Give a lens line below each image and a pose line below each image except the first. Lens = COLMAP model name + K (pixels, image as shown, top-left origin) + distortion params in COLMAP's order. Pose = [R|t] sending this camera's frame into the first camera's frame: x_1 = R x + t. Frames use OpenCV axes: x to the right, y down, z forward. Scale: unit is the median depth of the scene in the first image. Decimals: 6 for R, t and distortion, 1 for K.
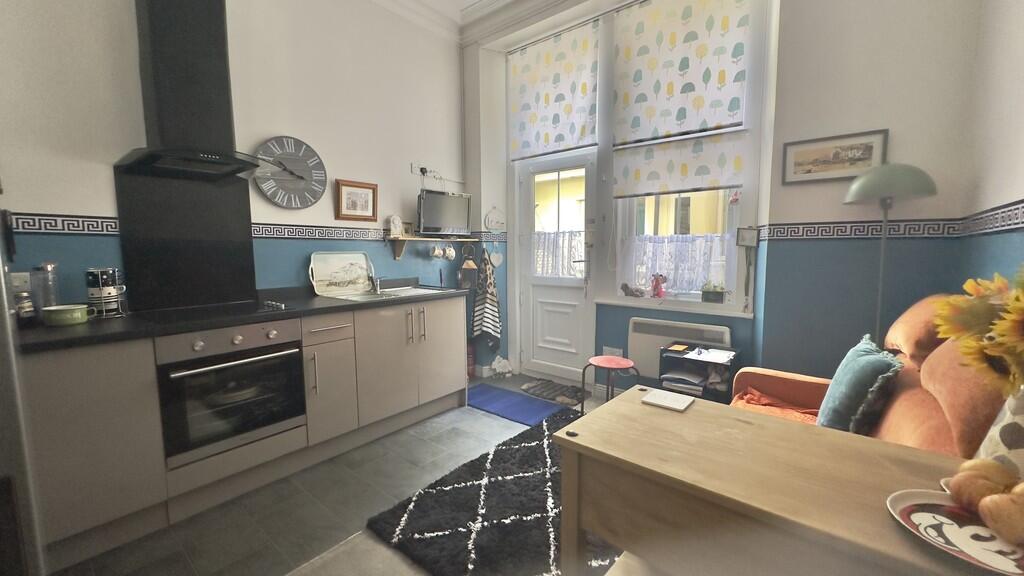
lens RADIAL K [[409.4, 0, 509.9], [0, 409.4, 288.5], [0, 0, 1]] dist [-0.003388, 0.000493]
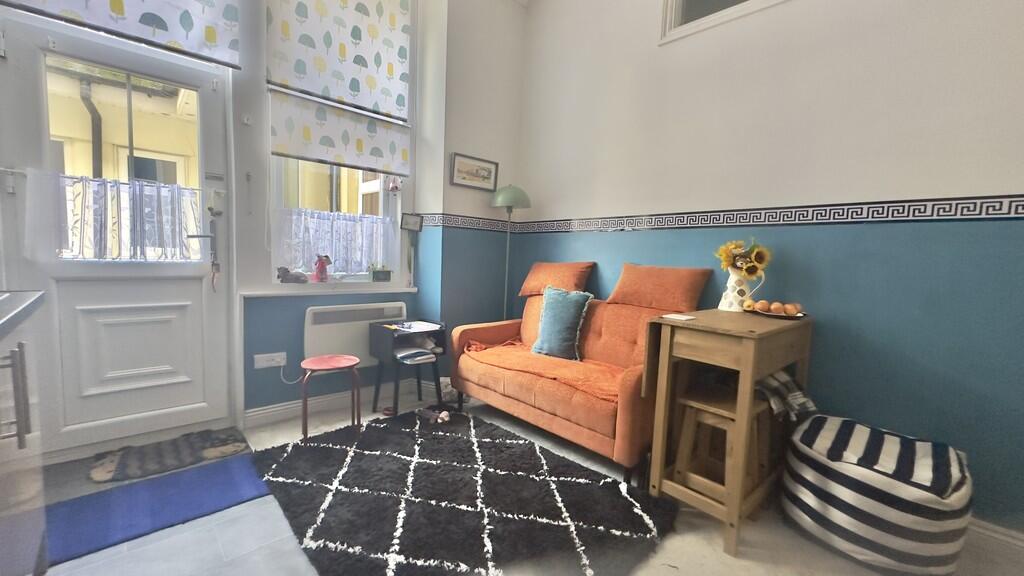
lens RADIAL K [[409.4, 0, 509.9], [0, 409.4, 288.5], [0, 0, 1]] dist [-0.003388, 0.000493]
pose [[0.127920, -0.076726, 0.988812, -0.458782], [0.055389, 0.996000, 0.070118, -0.002919], [-0.990237, 0.045800, 0.131658, 0.486859]]
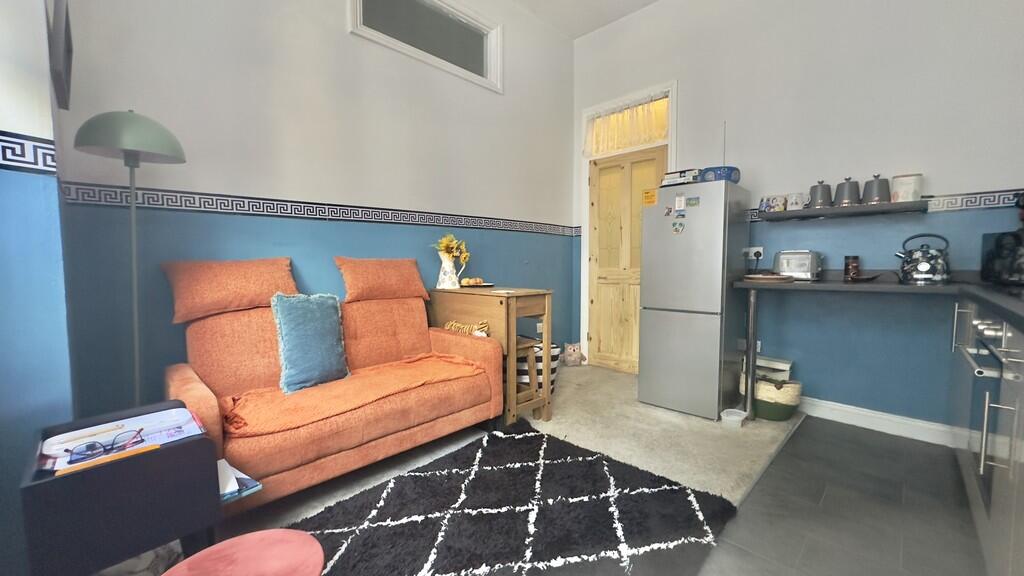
lens RADIAL K [[409.4, 0, 509.9], [0, 409.4, 288.5], [0, 0, 1]] dist [-0.003388, 0.000493]
pose [[-0.995655, 0.003228, 0.093062, 0.040588], [0.017880, 0.987429, 0.157046, -0.040753], [-0.091386, 0.158027, -0.983197, 1.104913]]
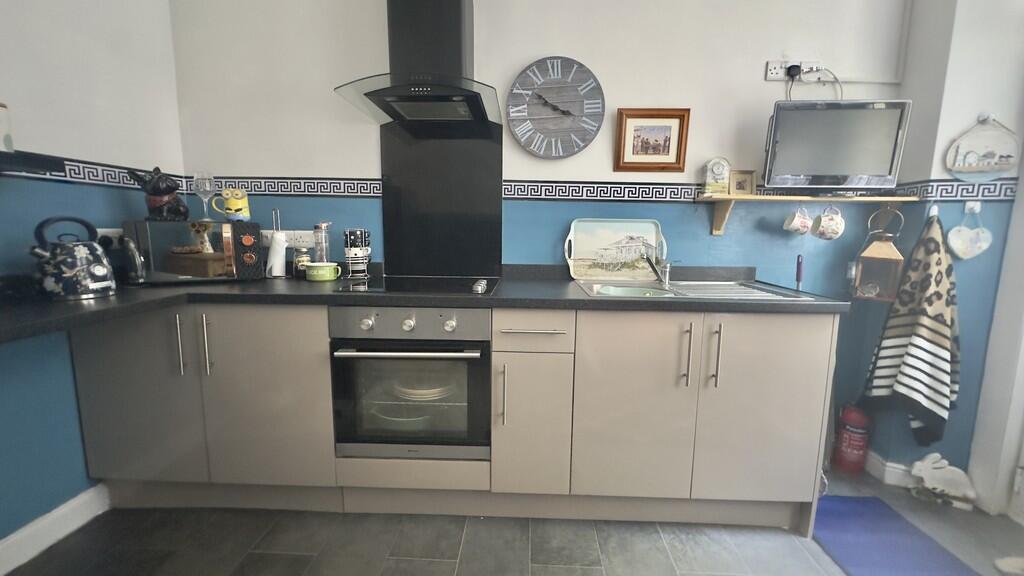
lens RADIAL K [[409.4, 0, 509.9], [0, 409.4, 288.5], [0, 0, 1]] dist [-0.003388, 0.000493]
pose [[0.603754, 0.122330, -0.787729, 0.026060], [-0.094029, 0.992186, 0.082013, -0.014204], [0.791606, 0.024554, 0.610538, 0.433040]]
